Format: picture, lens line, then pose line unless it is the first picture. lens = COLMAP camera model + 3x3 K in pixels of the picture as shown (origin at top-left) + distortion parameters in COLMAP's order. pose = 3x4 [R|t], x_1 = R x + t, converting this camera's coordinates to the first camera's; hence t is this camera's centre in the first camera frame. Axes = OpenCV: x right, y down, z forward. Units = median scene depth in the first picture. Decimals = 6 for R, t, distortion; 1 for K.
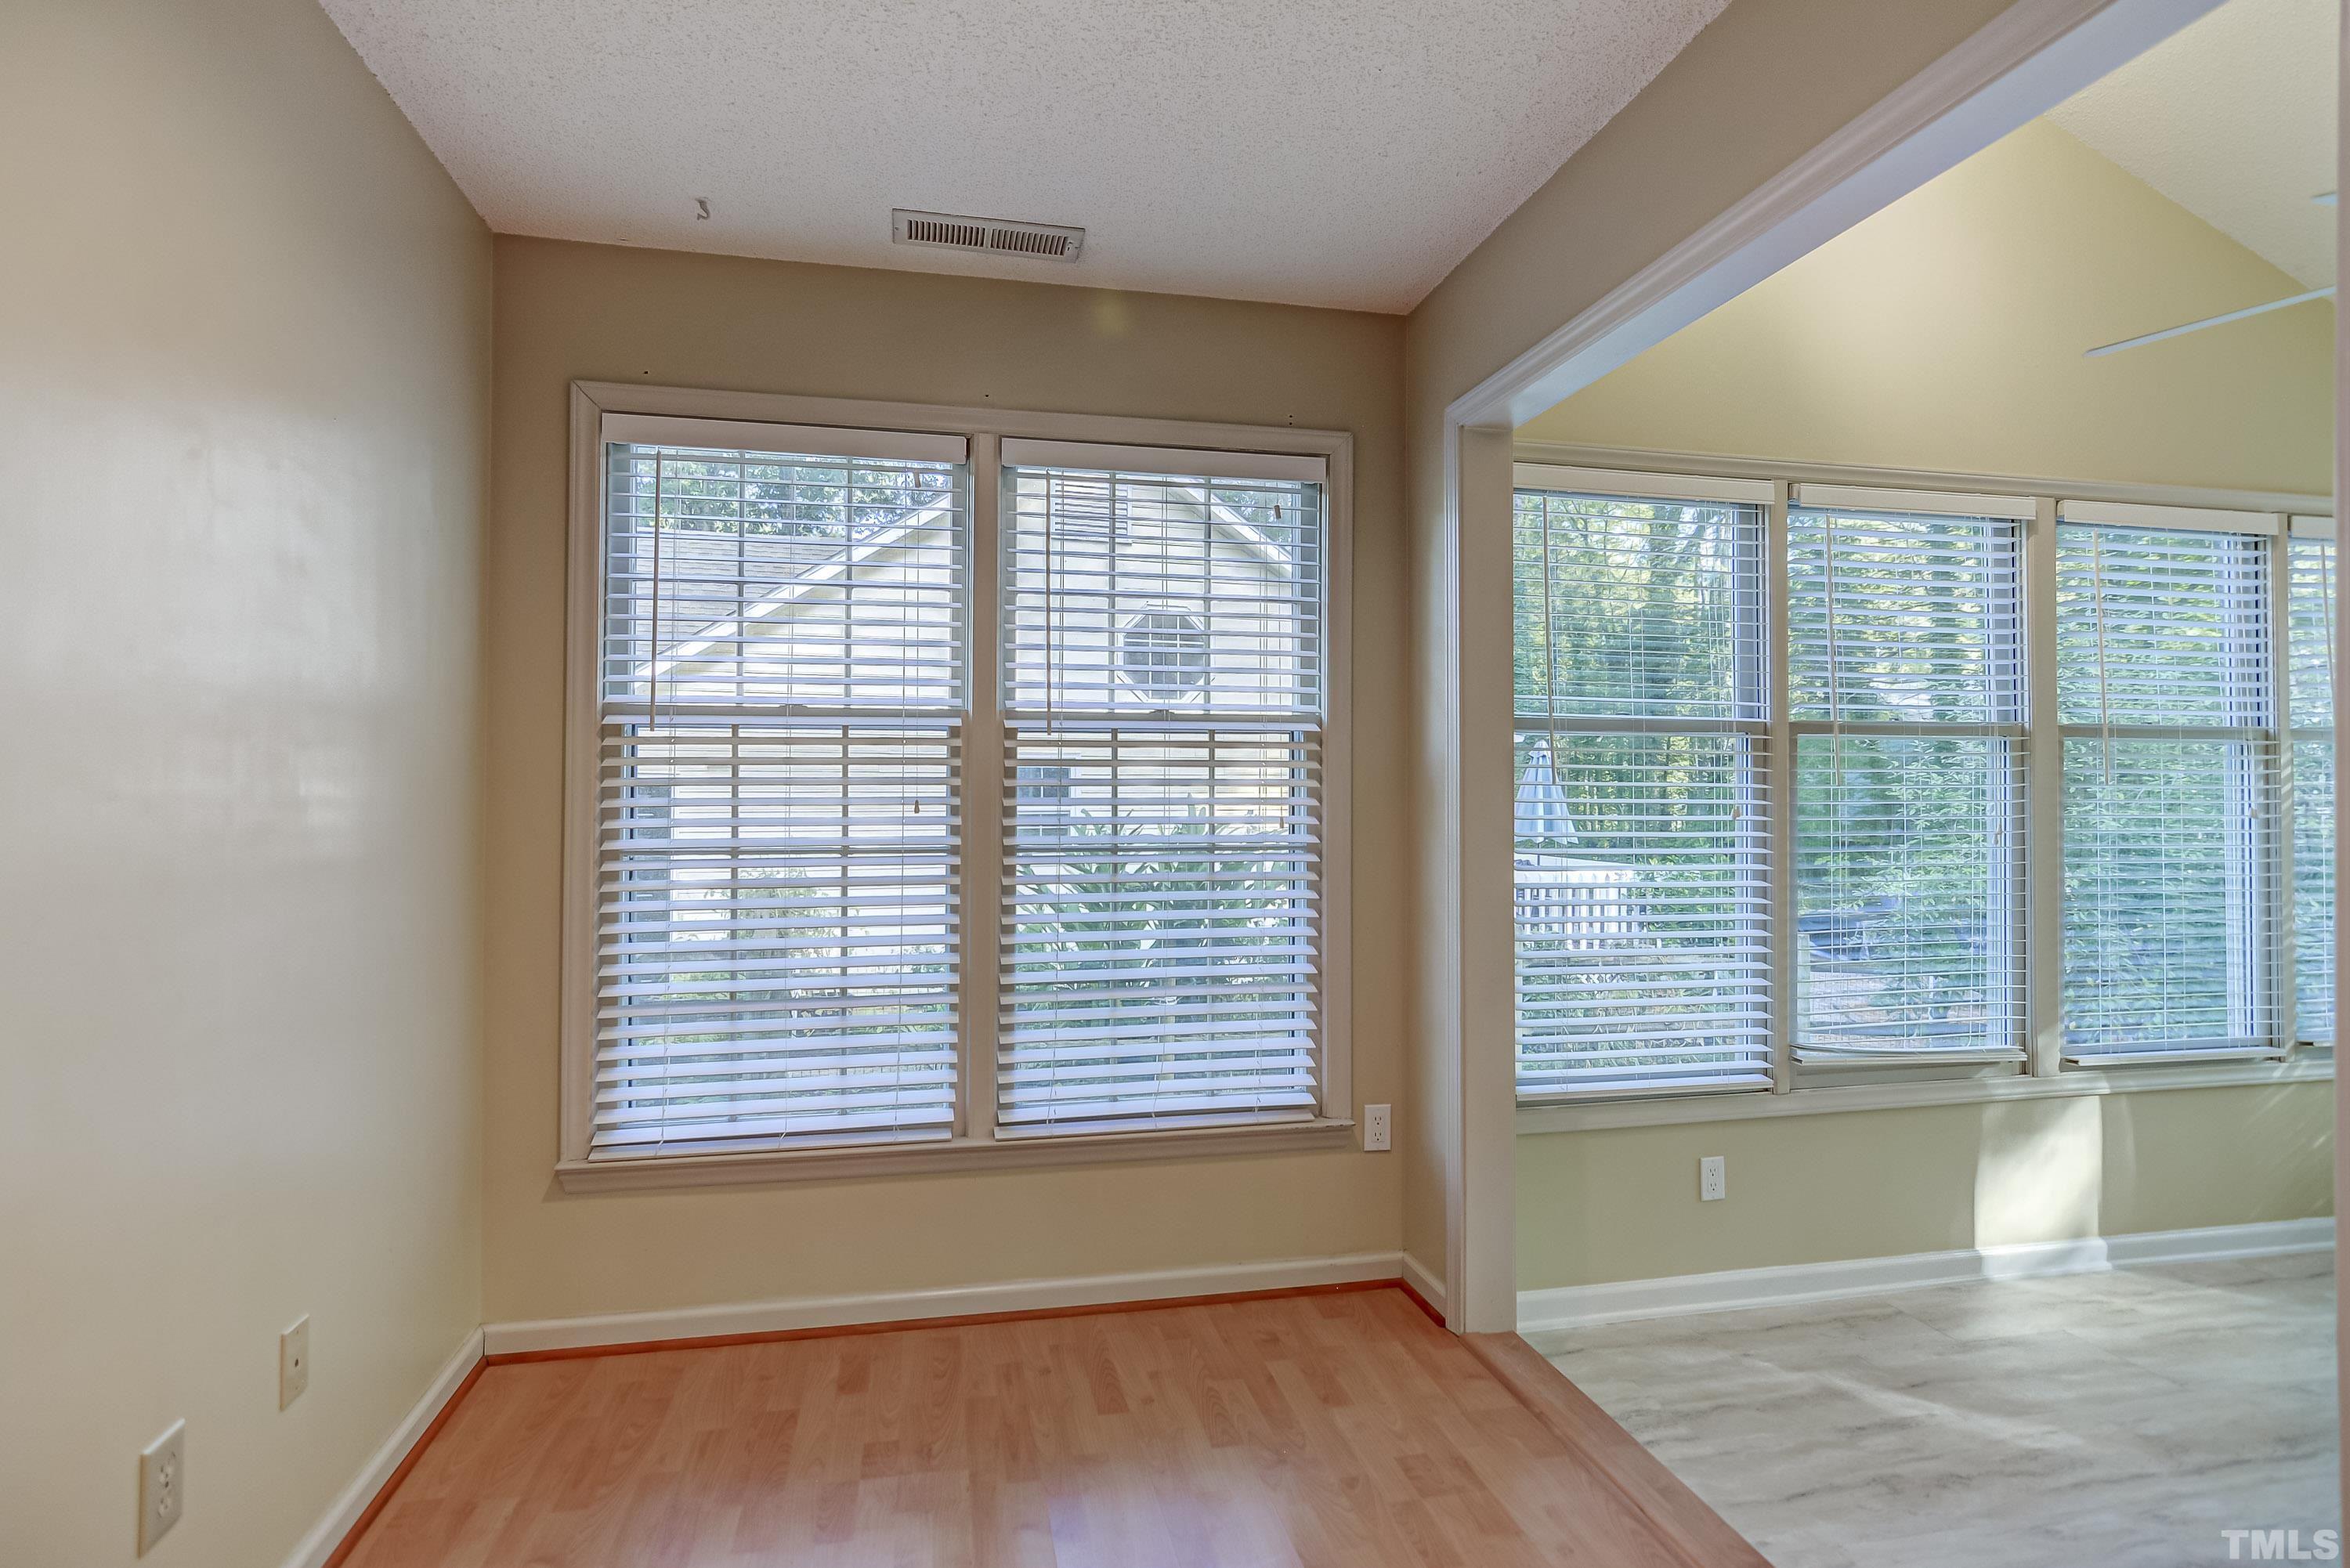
lens RADIAL K [[1138.5, 0, 1177.5], [0, 1138.5, 770.4], [0, 0, 1]] dist [0.000222, 0.000824]
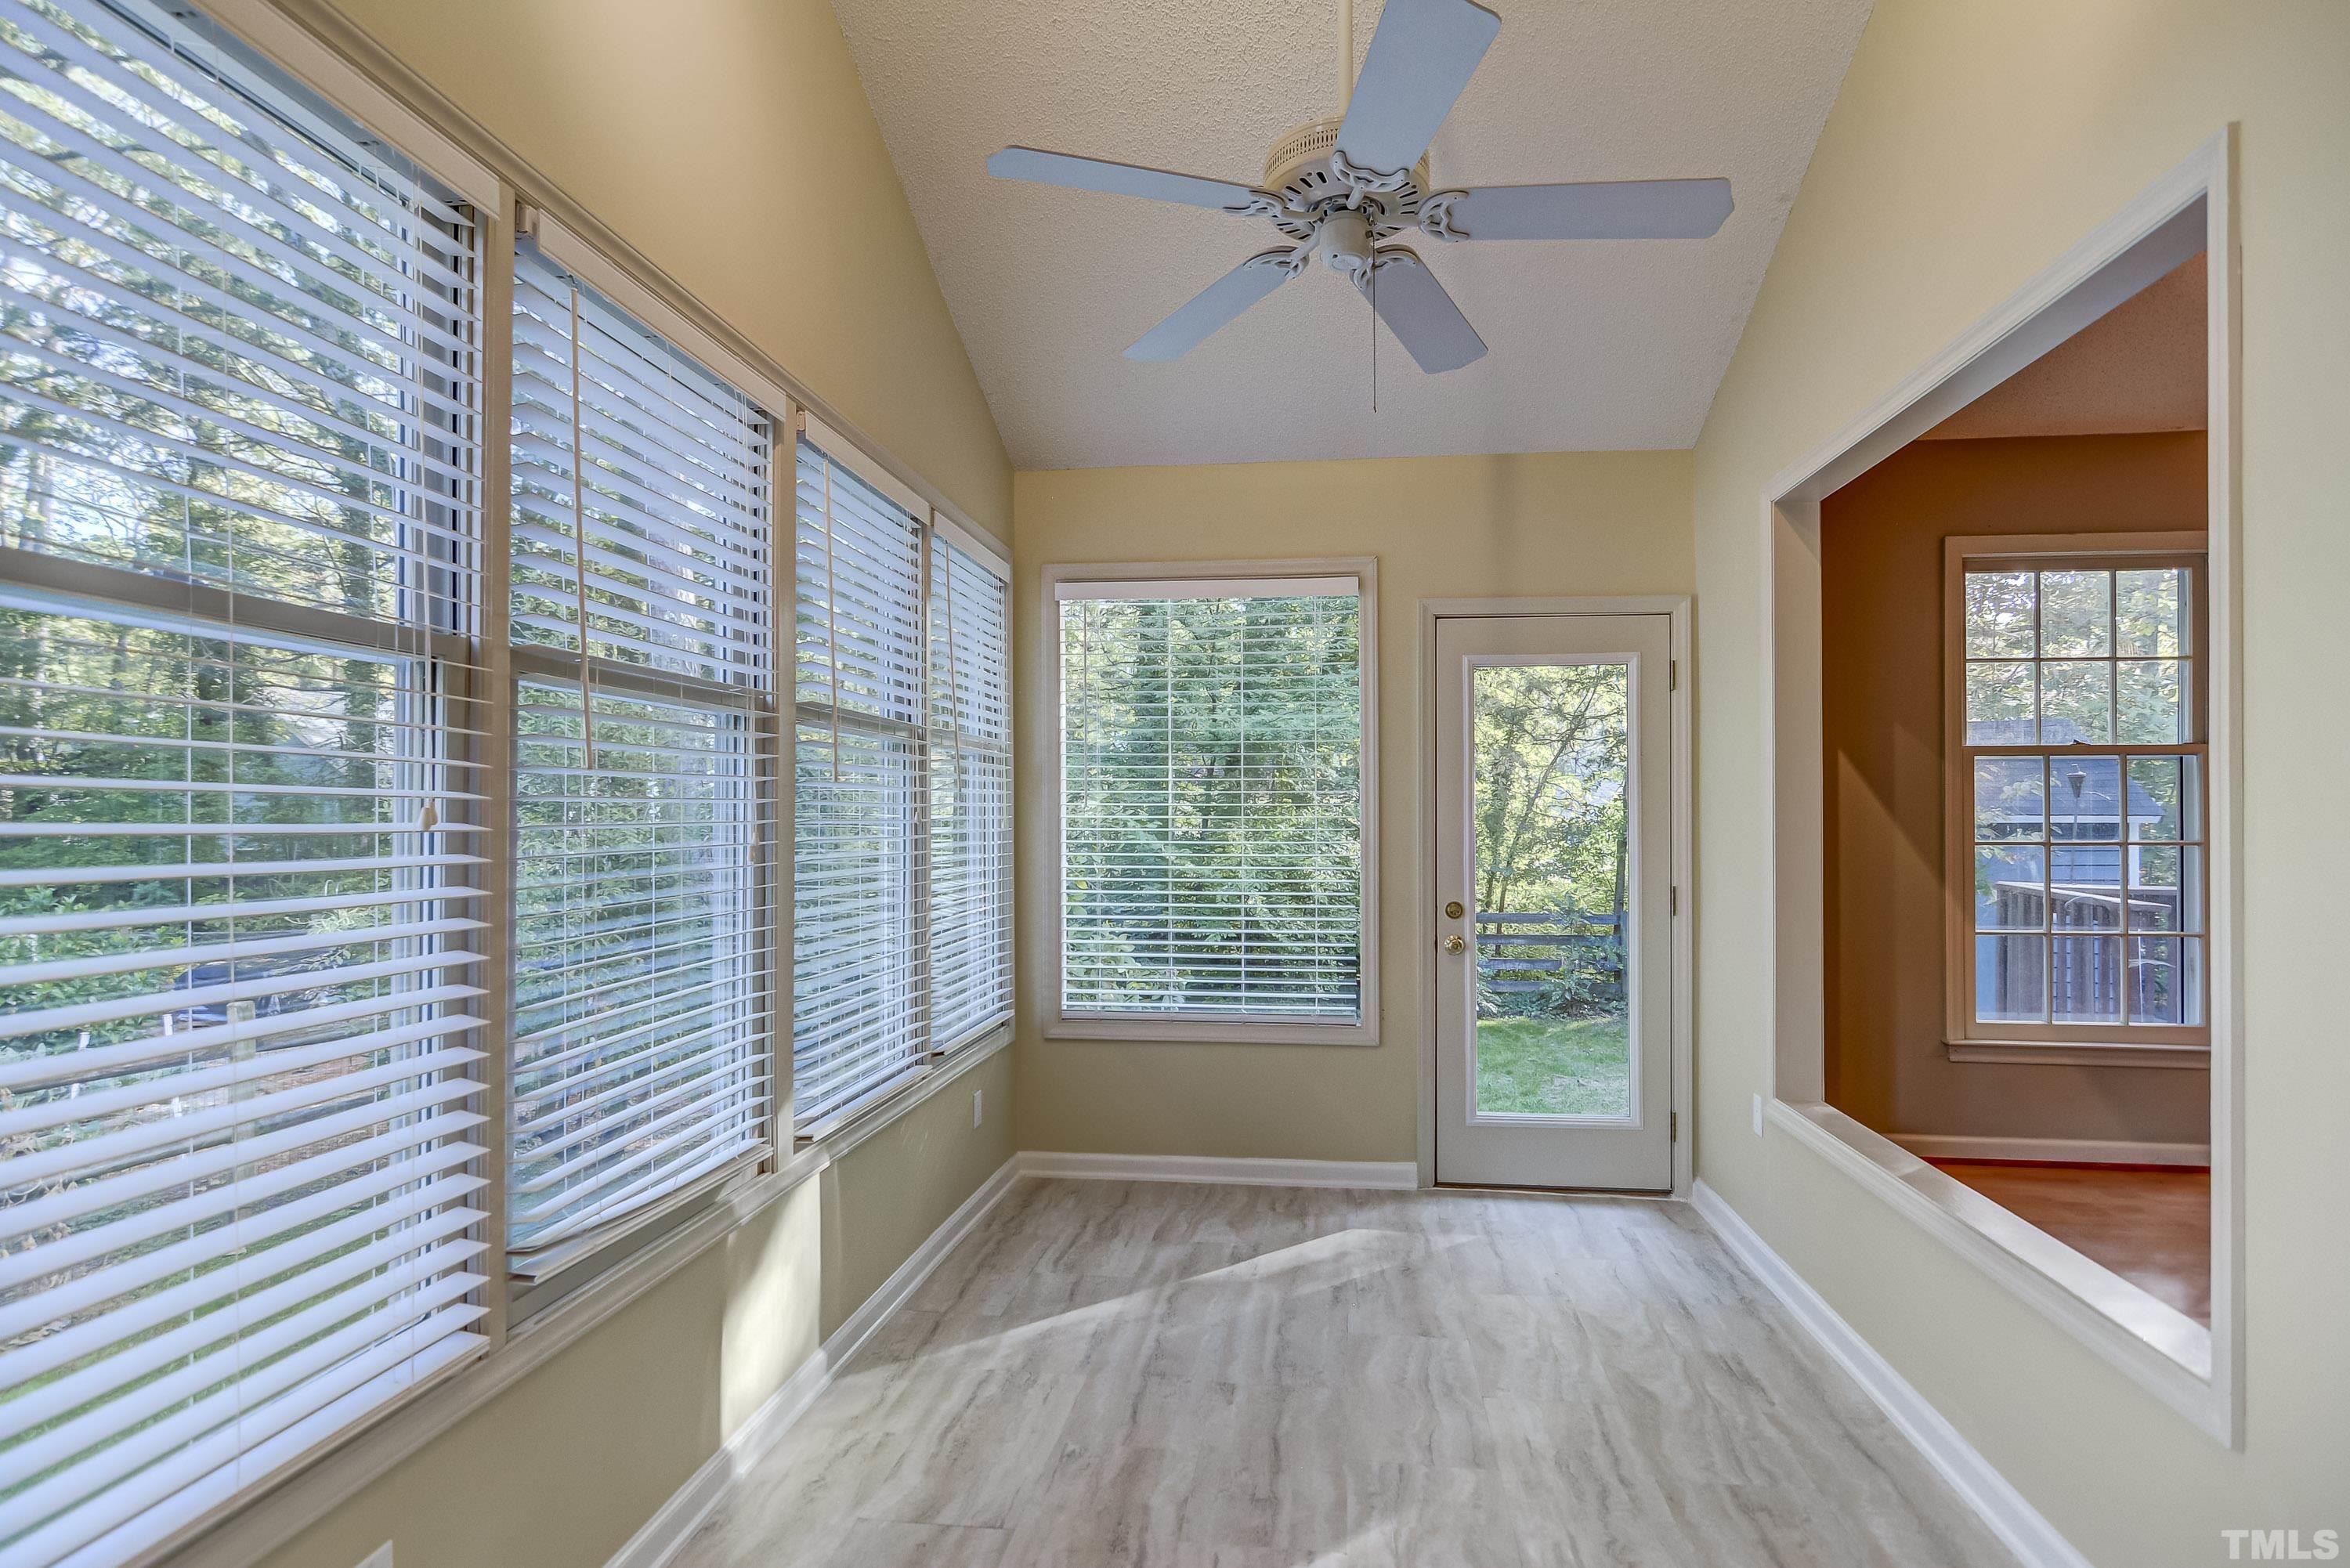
lens RADIAL K [[1176.6, 0, 1183.2], [0, 1176.6, 797.8], [0, 0, 1]] dist [-0.000471, -0.000191]
pose [[0.336205, 0.011033, 0.941724, 0.165058], [-0.012877, 0.999892, -0.007118, 0.038958], [-0.941701, -0.009733, 0.336311, 0.690496]]
